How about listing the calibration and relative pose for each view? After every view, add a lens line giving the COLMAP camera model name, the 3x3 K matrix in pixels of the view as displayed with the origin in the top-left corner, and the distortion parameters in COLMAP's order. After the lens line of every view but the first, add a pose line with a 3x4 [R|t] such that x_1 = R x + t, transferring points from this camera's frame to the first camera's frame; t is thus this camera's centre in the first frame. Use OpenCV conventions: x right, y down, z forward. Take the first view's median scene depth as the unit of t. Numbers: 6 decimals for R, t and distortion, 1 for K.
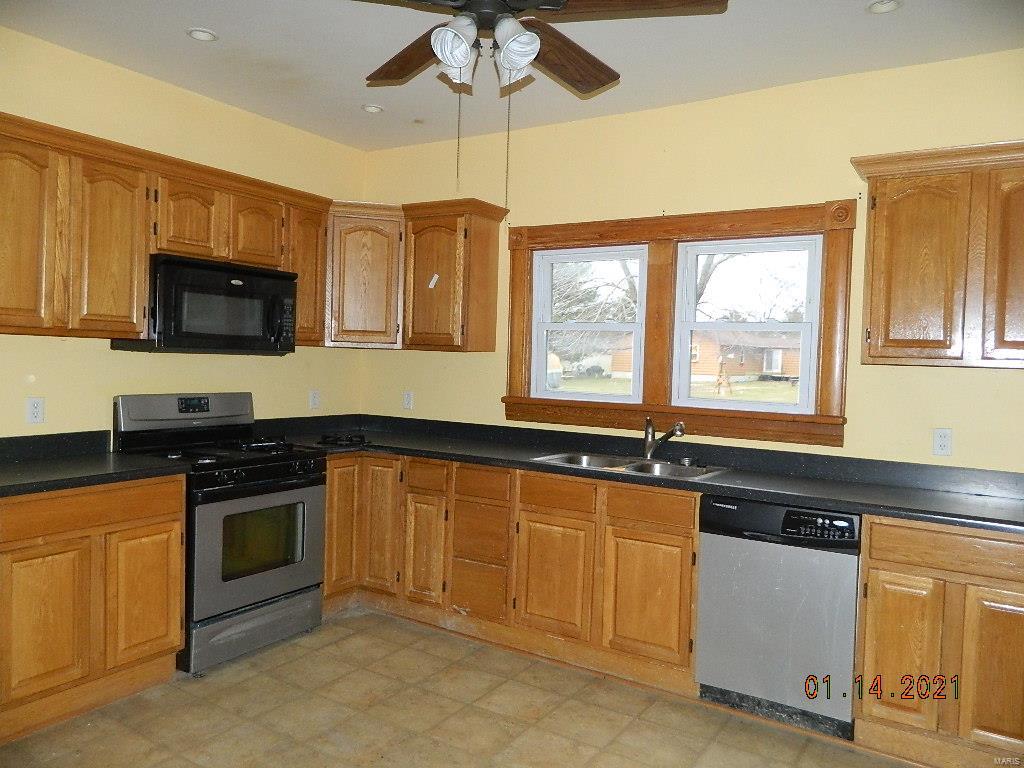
lens RADIAL K [[756.7, 0, 514.8], [0, 756.7, 382.8], [0, 0, 1]] dist [0.011040, -0.005753]
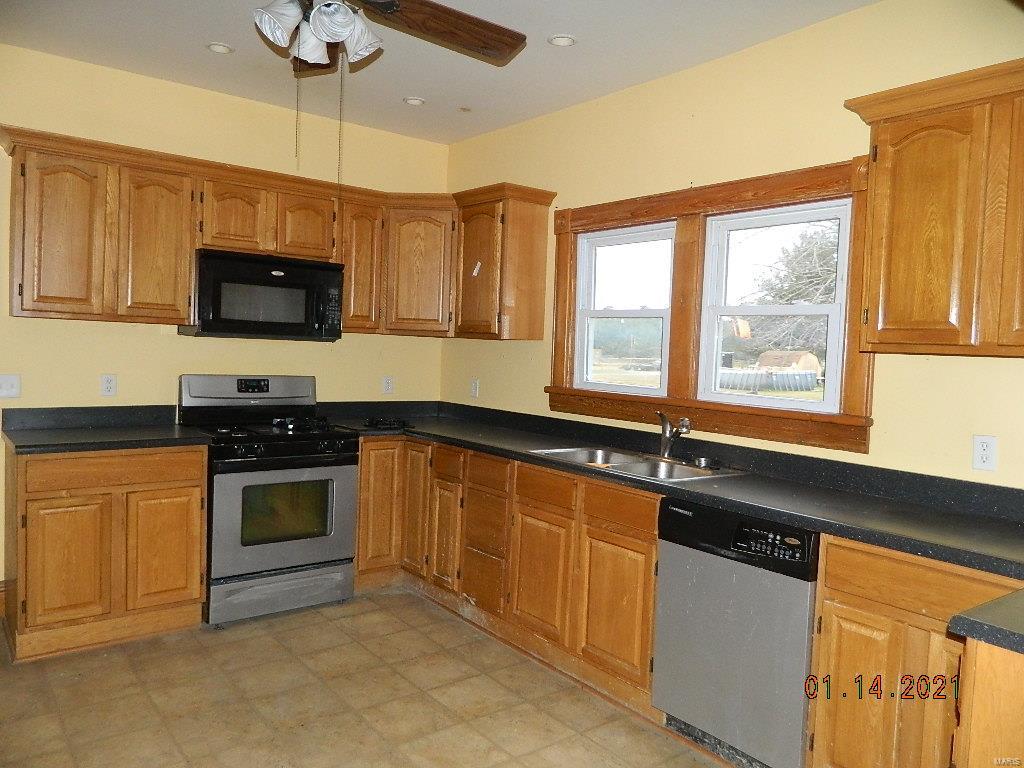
lens RADIAL K [[756.7, 0, 513.3], [0, 756.7, 381.2], [0, 0, 1]] dist [0.011040, -0.005753]
pose [[0.943918, 0.022365, -0.329422, 0.336176], [-0.022136, 0.999745, 0.004446, 0.010634], [0.329437, 0.003095, 0.944172, 0.091743]]
